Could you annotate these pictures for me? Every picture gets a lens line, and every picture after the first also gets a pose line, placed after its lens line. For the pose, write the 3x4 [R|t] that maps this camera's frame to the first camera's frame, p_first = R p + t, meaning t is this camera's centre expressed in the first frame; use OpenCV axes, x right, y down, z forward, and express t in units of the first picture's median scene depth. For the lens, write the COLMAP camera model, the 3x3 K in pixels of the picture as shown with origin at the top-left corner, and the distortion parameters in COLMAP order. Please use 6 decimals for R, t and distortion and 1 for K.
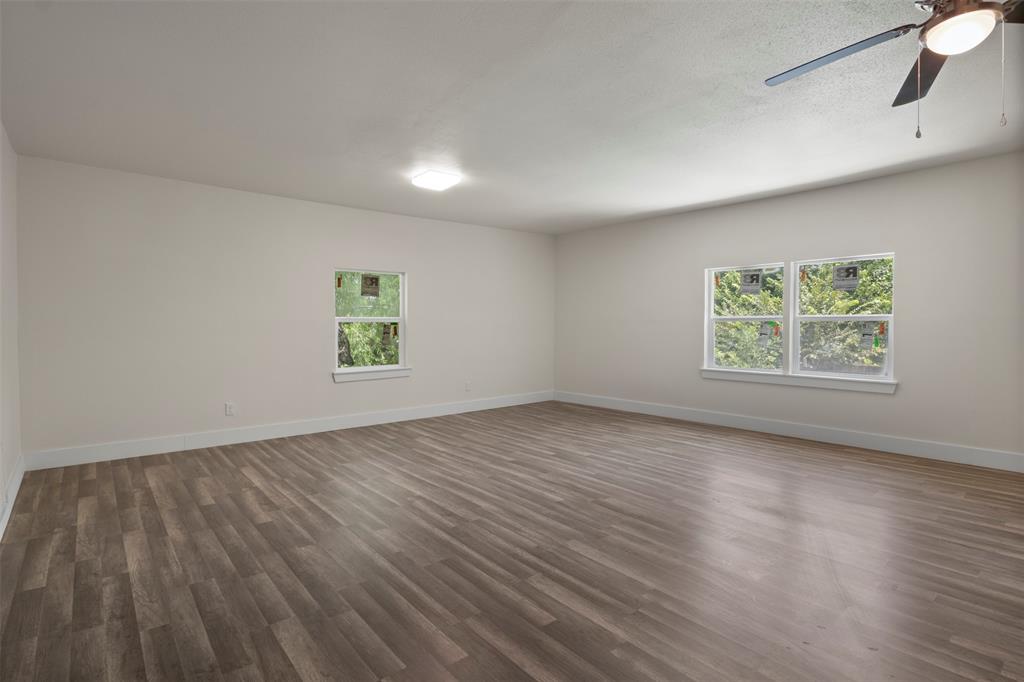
lens RADIAL K [[516.3, 0, 510.5], [0, 516.3, 322.5], [0, 0, 1]] dist [-0.011303, 0.000689]
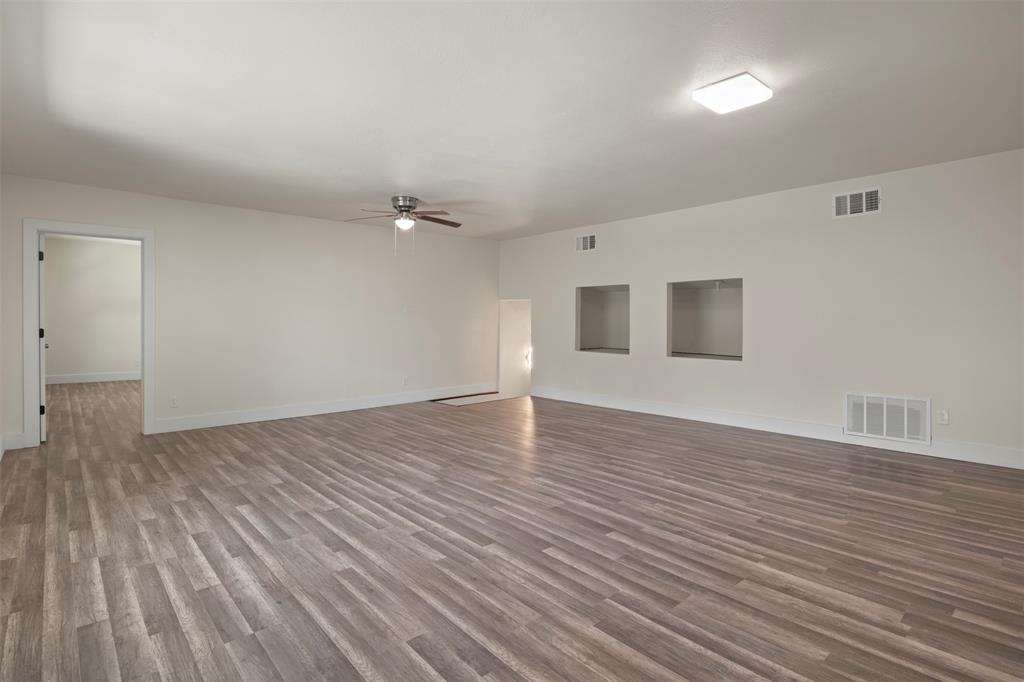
lens RADIAL K [[516.3, 0, 510.5], [0, 516.3, 322.5], [0, 0, 1]] dist [-0.011303, 0.000689]
pose [[-0.999533, 0.004383, -0.030249, 0.170669], [0.004212, 0.999975, 0.005731, -0.000532], [0.030273, 0.005600, -0.999526, 1.917488]]
